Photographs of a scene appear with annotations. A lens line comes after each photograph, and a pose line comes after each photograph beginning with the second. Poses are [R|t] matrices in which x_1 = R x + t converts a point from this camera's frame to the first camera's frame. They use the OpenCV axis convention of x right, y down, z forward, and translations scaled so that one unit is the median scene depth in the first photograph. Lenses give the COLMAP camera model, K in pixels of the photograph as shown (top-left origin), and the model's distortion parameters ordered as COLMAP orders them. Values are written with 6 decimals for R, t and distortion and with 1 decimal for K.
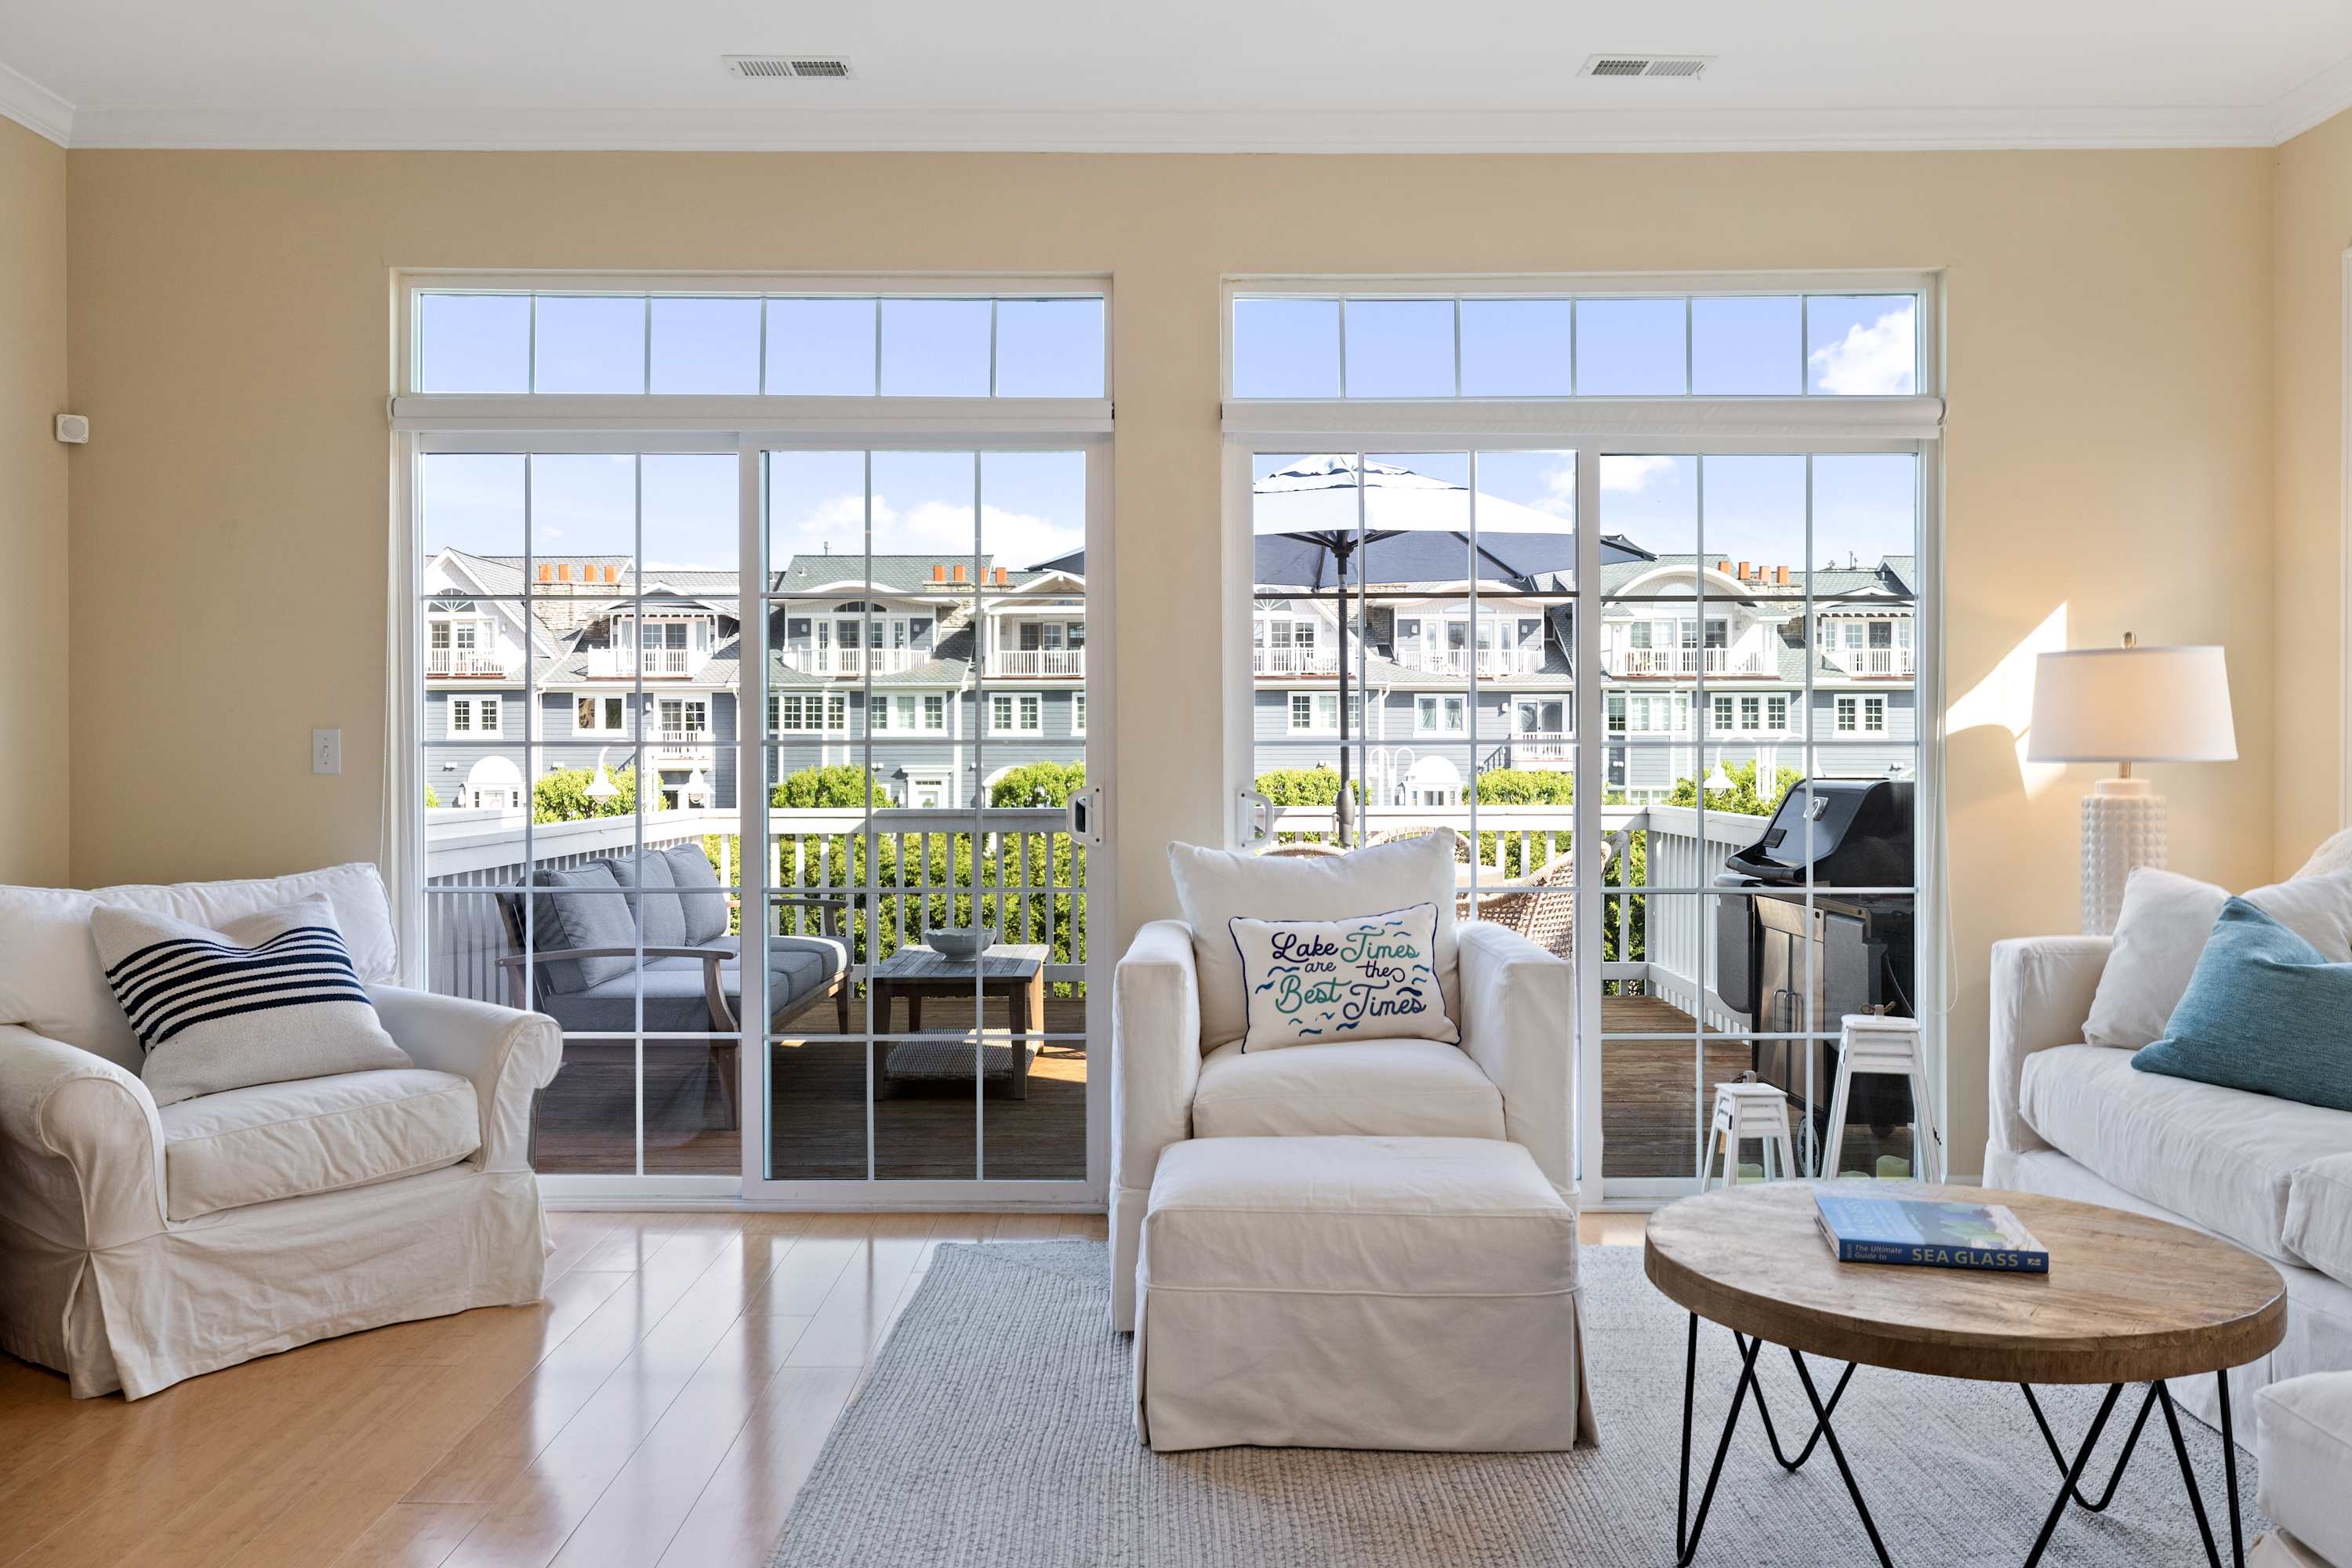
lens RADIAL K [[1846.1, 0, 1162.7], [0, 1846.1, 763.5], [0, 0, 1]] dist [-0.003986, 0.006845]
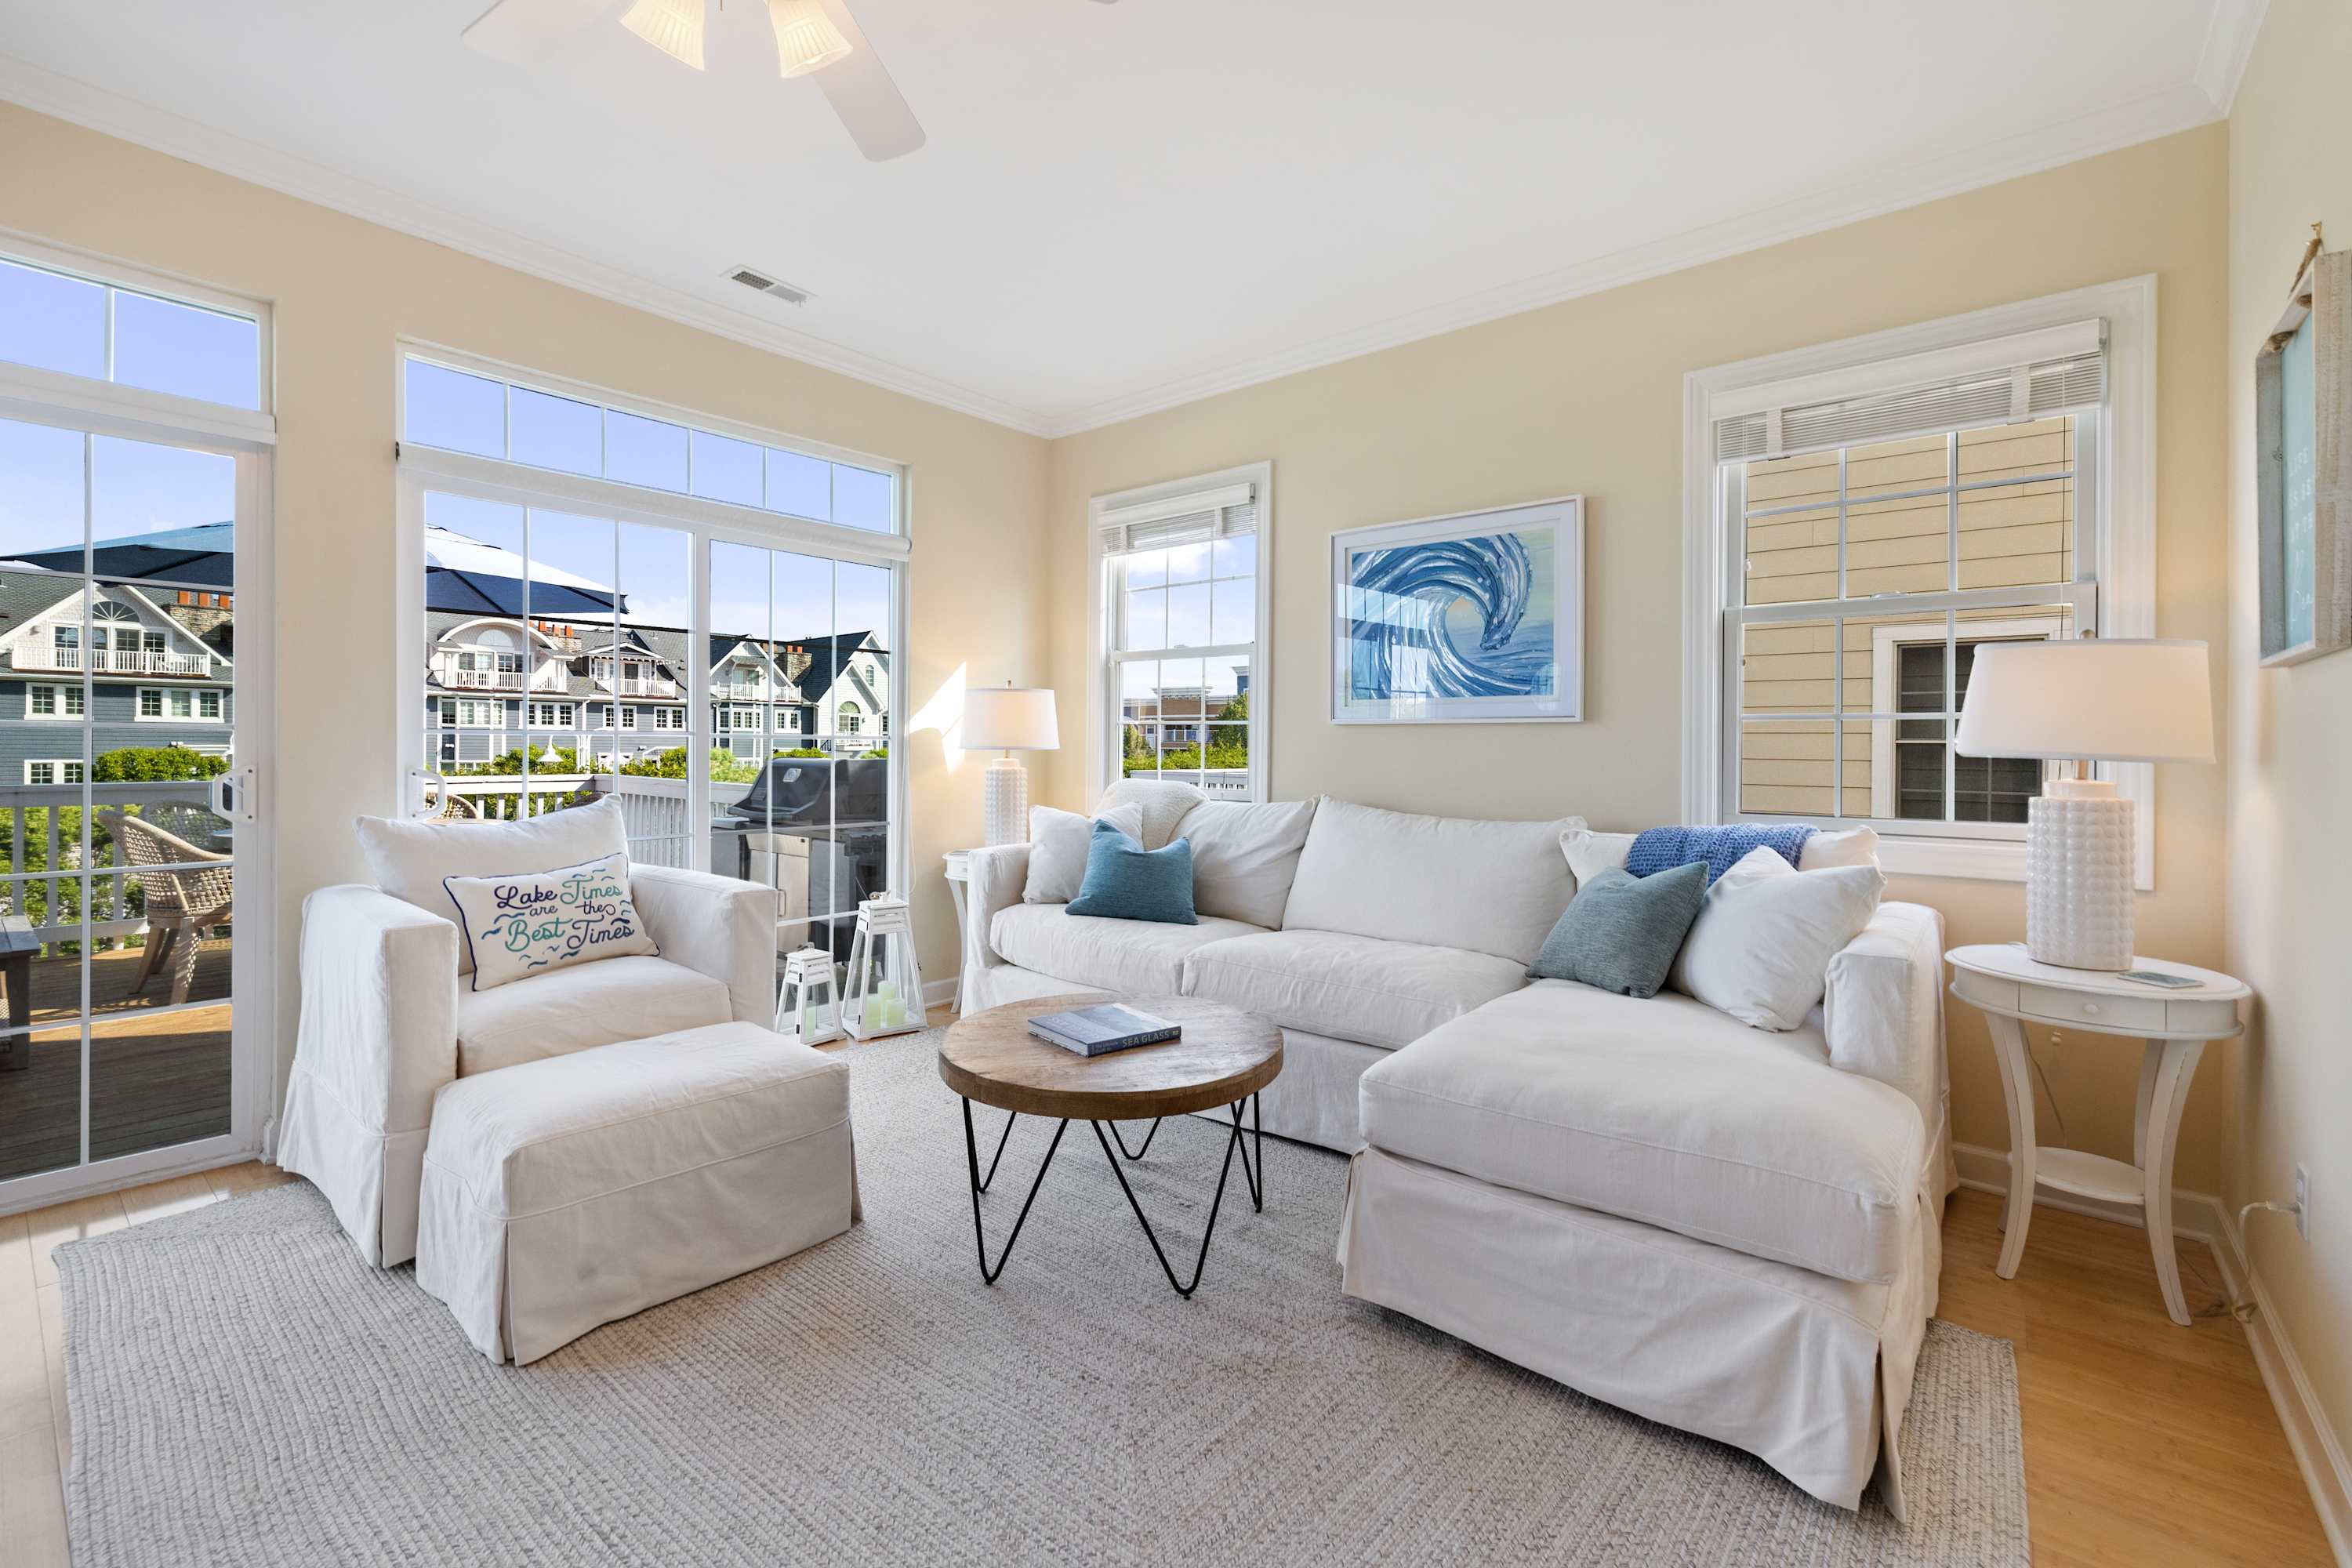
lens RADIAL K [[1008.3, 0, 1171.8], [0, 1008.3, 748.5], [0, 0, 1]] dist [0.001822, 0.000424]
pose [[0.637763, 0.004210, 0.770221, -0.160555], [-0.005643, 0.999984, -0.000794, -0.001696], [-0.770212, -0.003840, 0.637777, 0.220426]]
